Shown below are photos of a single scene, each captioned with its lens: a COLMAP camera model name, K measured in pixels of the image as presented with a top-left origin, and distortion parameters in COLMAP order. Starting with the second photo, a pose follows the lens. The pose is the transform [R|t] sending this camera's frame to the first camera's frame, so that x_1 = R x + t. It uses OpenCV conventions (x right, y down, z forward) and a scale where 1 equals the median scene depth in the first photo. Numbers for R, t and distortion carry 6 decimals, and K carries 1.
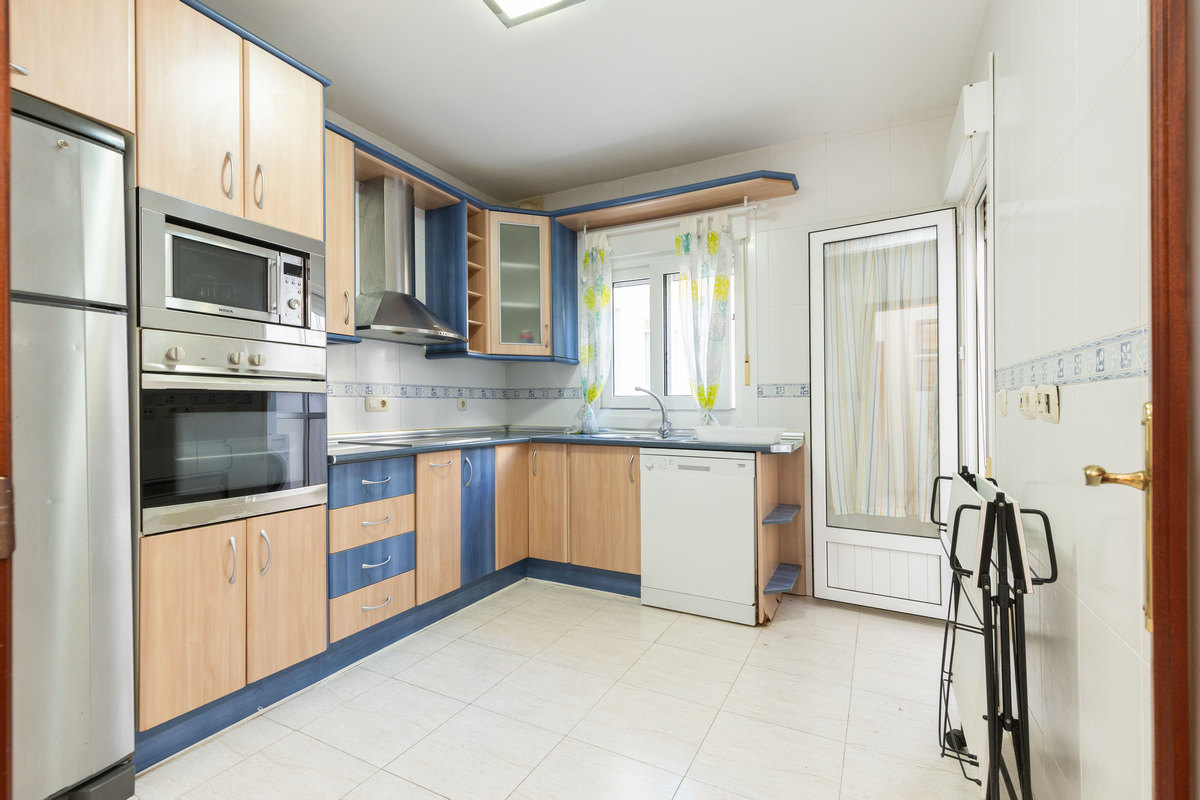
lens RADIAL K [[545.5, 0, 593.6], [0, 545.5, 396.8], [0, 0, 1]] dist [0.005374, 0.000366]
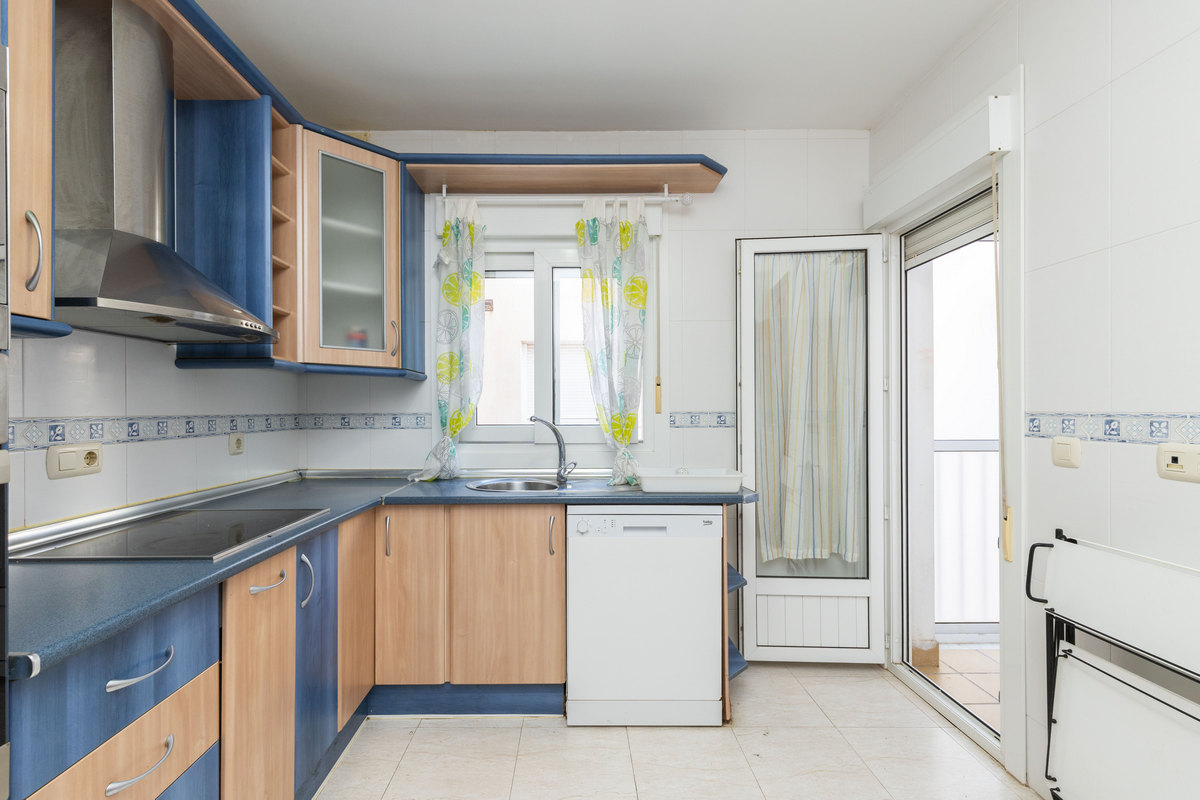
lens RADIAL K [[545.5, 0, 586.4], [0, 545.5, 399.7], [0, 0, 1]] dist [0.005374, 0.000366]
pose [[0.881679, 0.006300, 0.471808, -0.218833], [-0.005068, 0.999980, -0.003882, -0.039958], [-0.471823, 0.001031, 0.881693, 0.343008]]
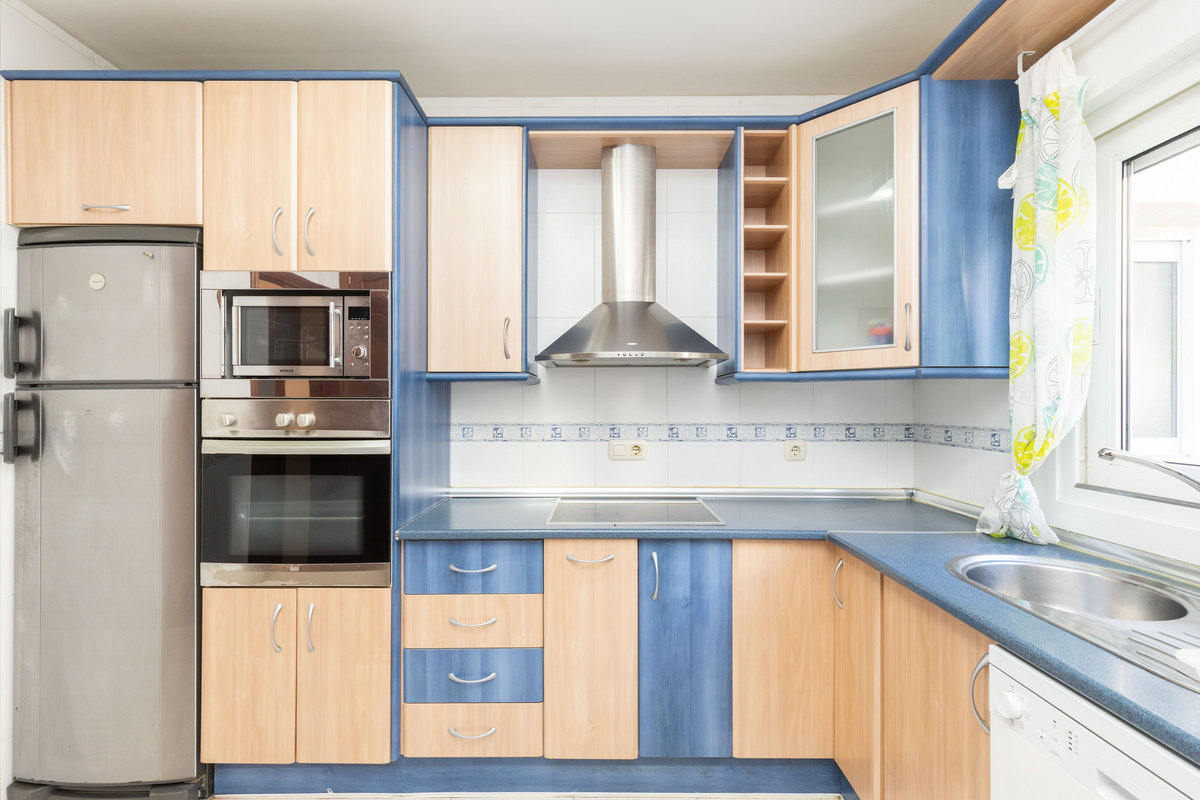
lens RADIAL K [[545.5, 0, 601.6], [0, 545.5, 404.8], [0, 0, 1]] dist [0.005374, 0.000366]
pose [[0.452591, 0.003592, -0.891711, 0.261695], [0.012342, 0.999871, 0.010292, -0.057058], [0.891633, -0.015663, 0.452488, 0.605187]]
